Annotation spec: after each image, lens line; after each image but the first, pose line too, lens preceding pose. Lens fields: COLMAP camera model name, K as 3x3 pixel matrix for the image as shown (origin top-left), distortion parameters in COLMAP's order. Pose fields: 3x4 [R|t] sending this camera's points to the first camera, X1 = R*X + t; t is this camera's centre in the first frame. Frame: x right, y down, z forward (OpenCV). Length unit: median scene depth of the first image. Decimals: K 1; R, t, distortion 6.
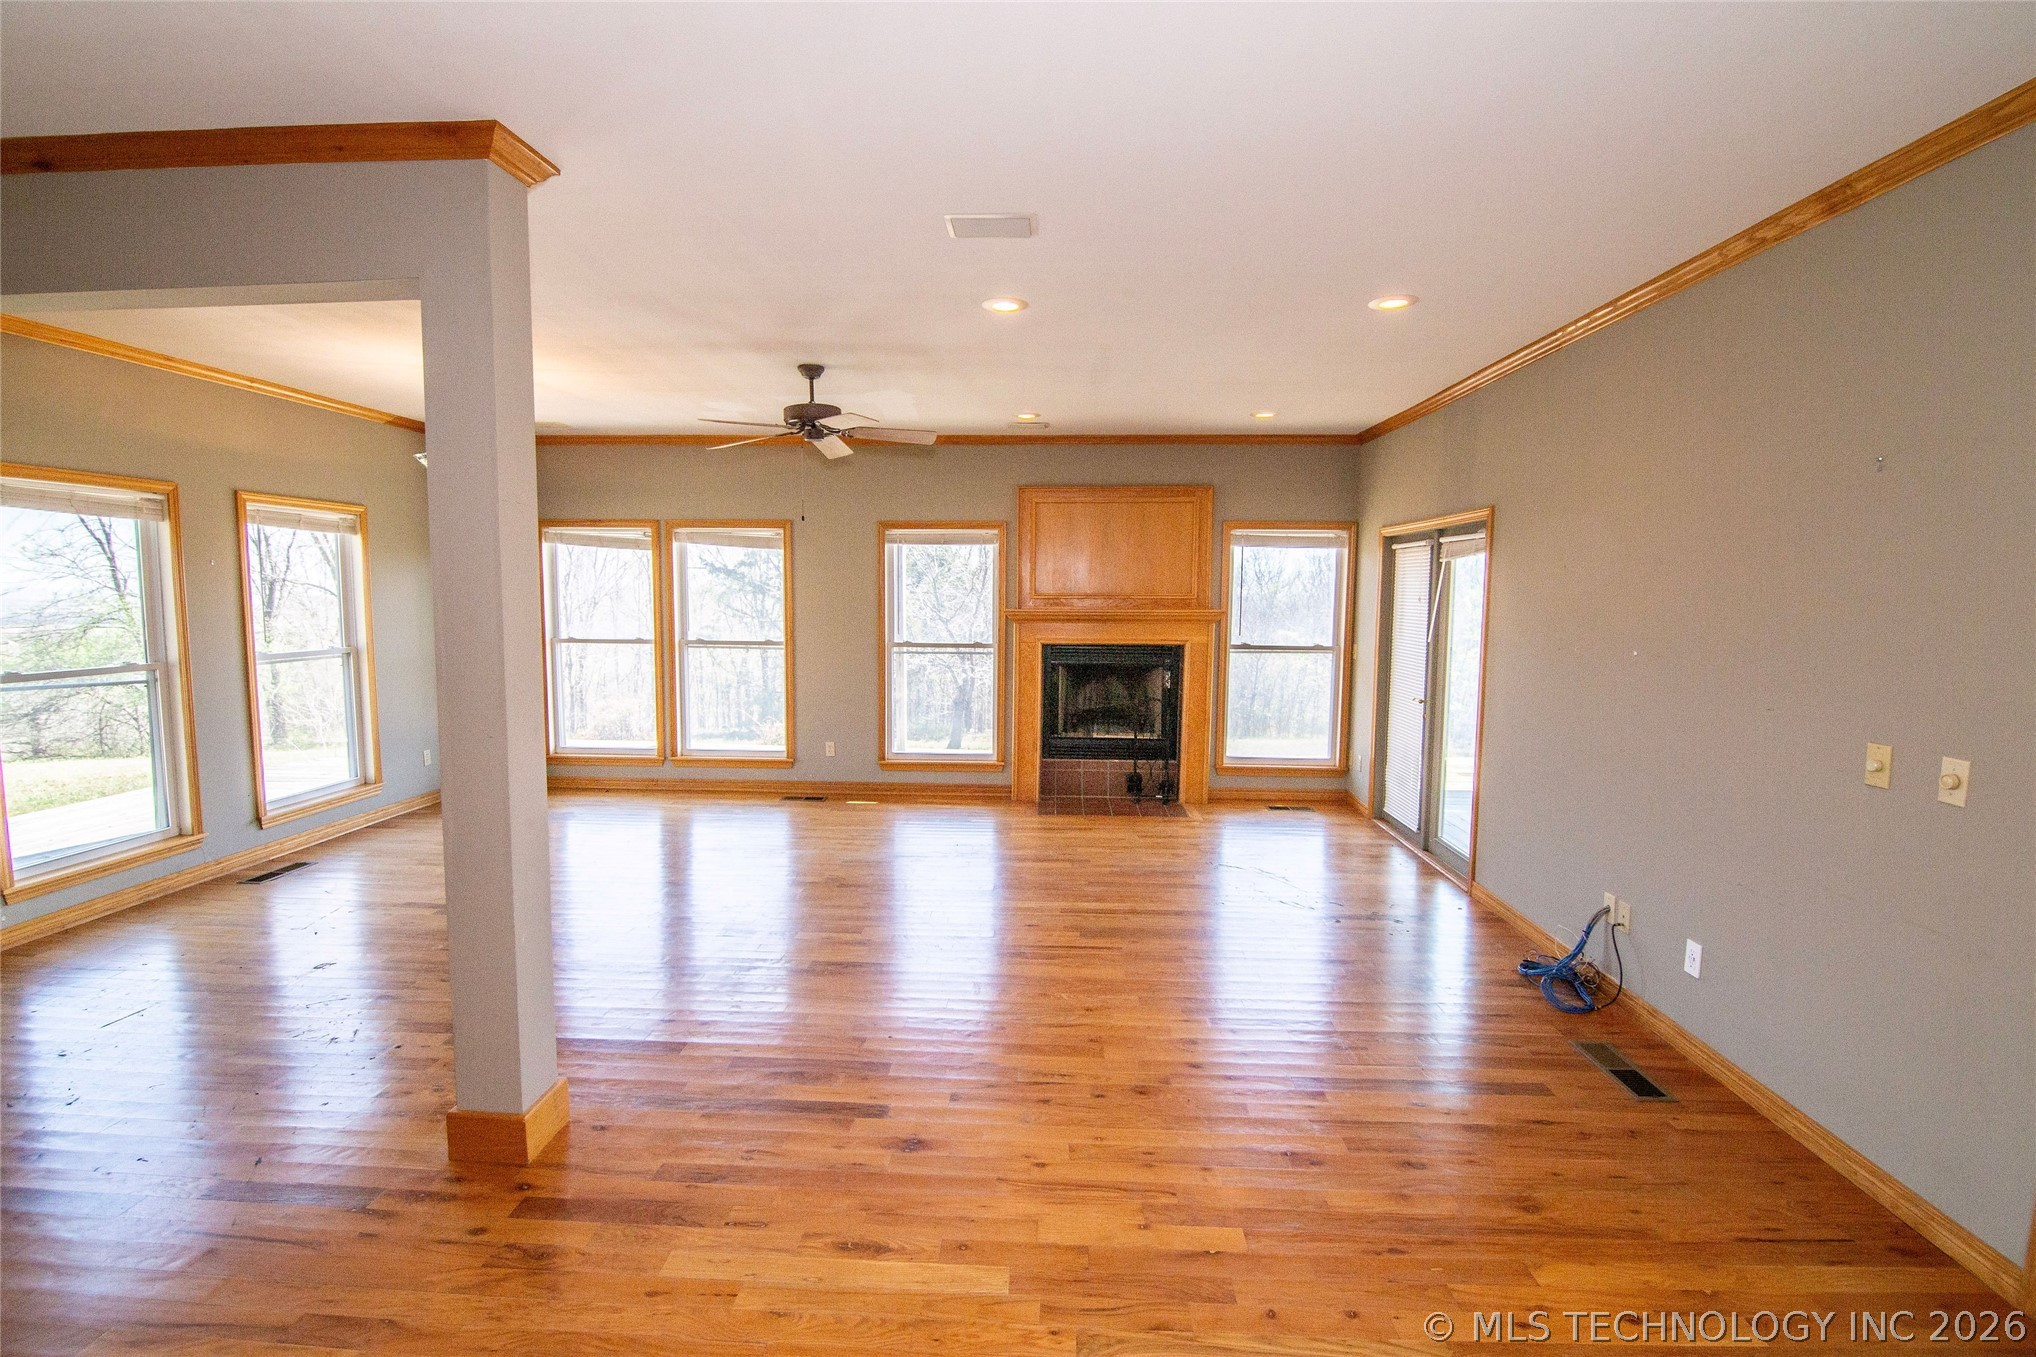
lens RADIAL K [[922.5, 0, 1023.8], [0, 922.5, 675.7], [0, 0, 1]] dist [0.001238, -0.011322]
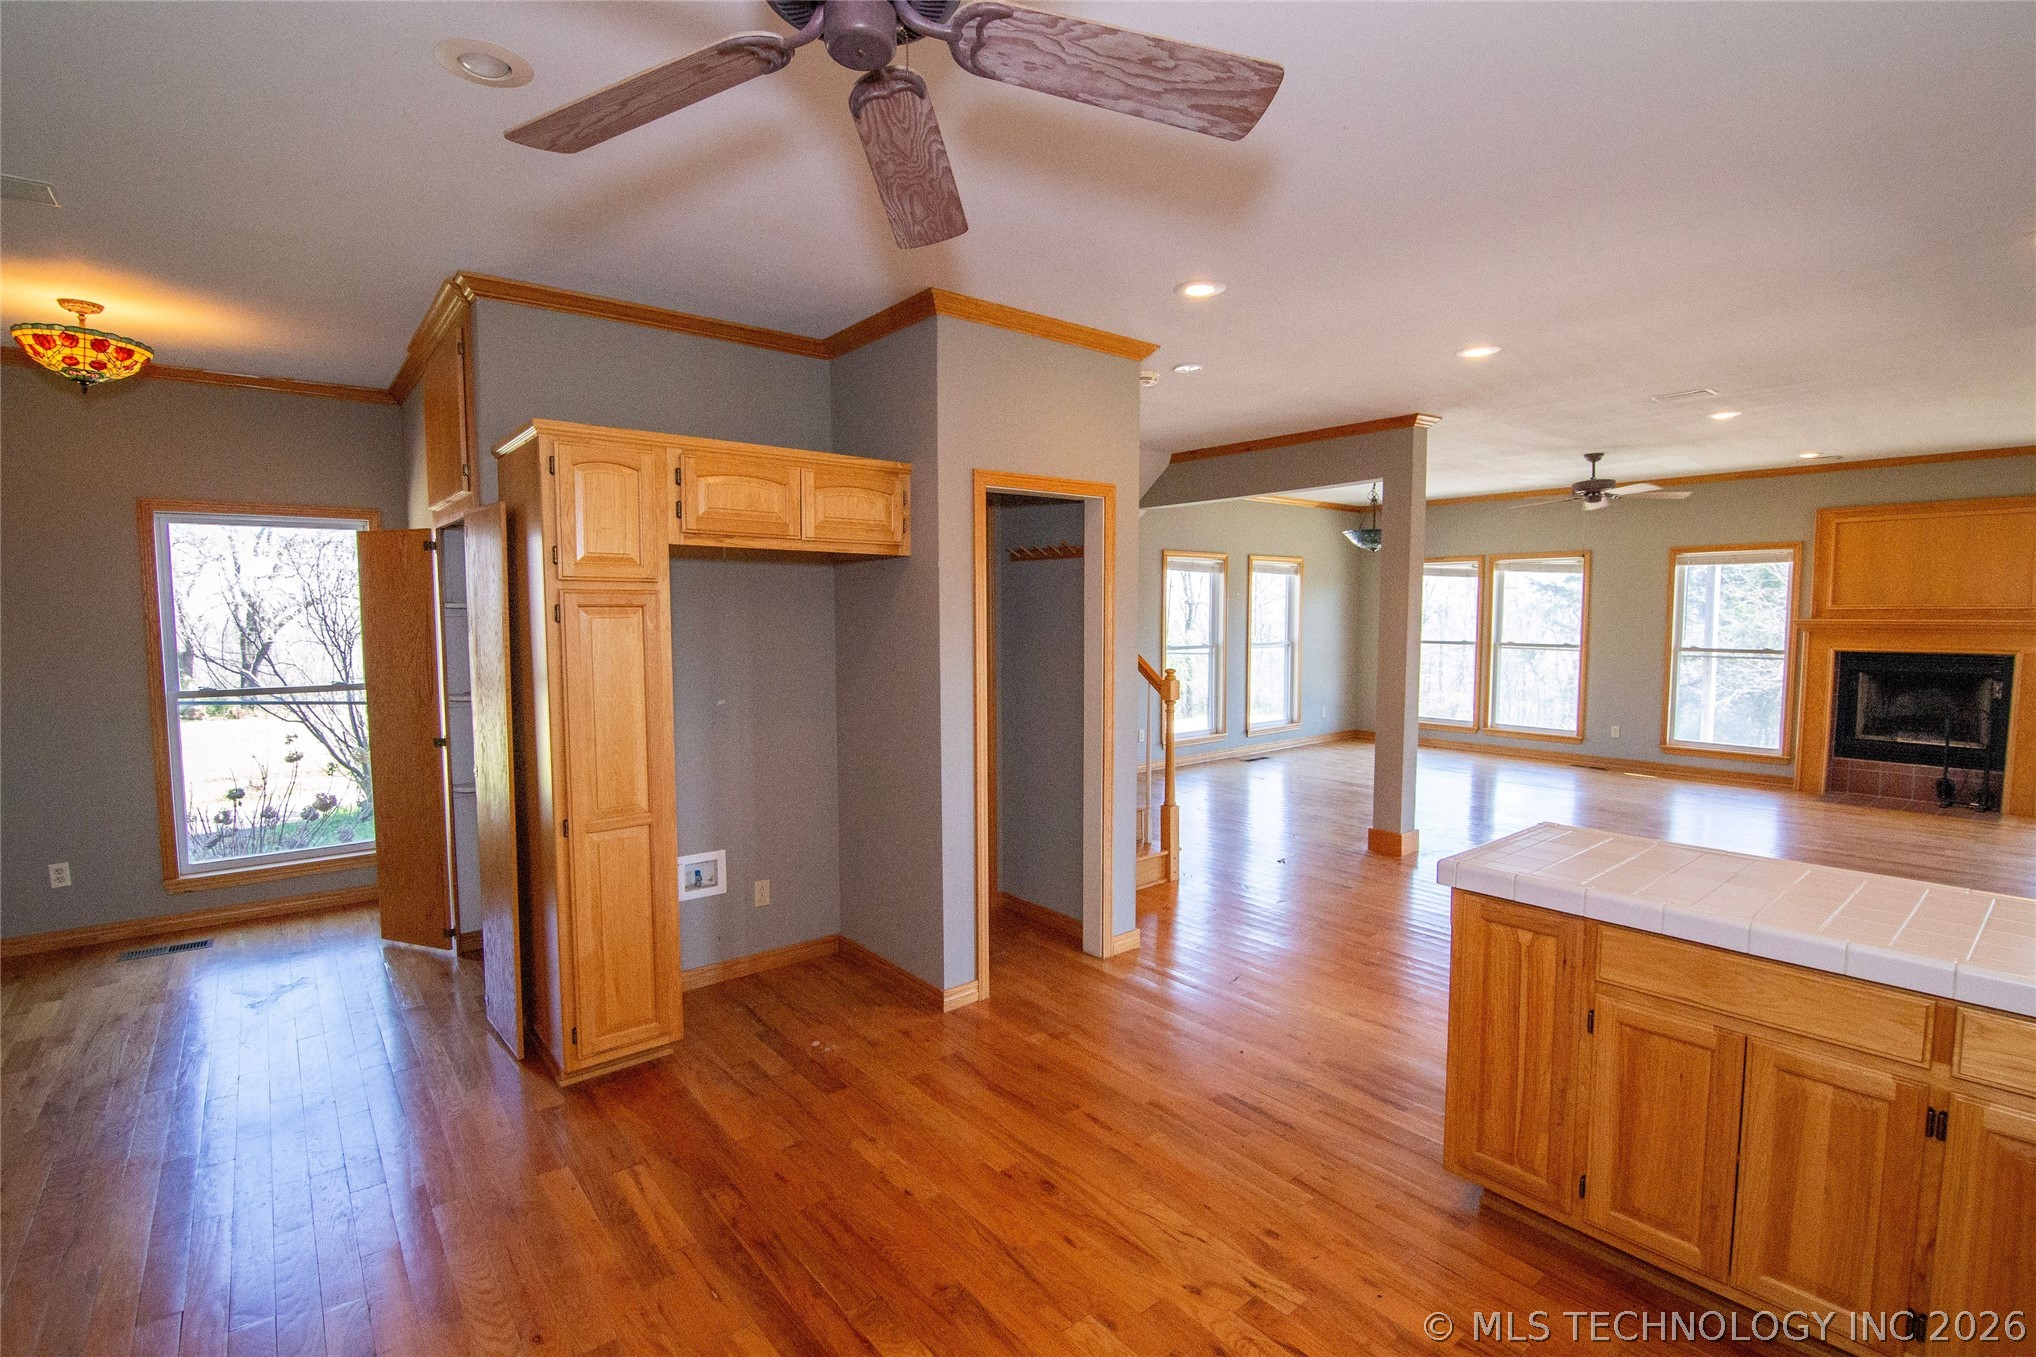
lens RADIAL K [[922.5, 0, 1023.8], [0, 922.5, 675.7], [0, 0, 1]] dist [0.001238, -0.011322]
pose [[0.666039, 0.046035, -0.744495, 0.186563], [-0.059522, 0.998191, 0.008472, 0.042452], [0.743539, 0.038671, 0.667574, -0.440864]]
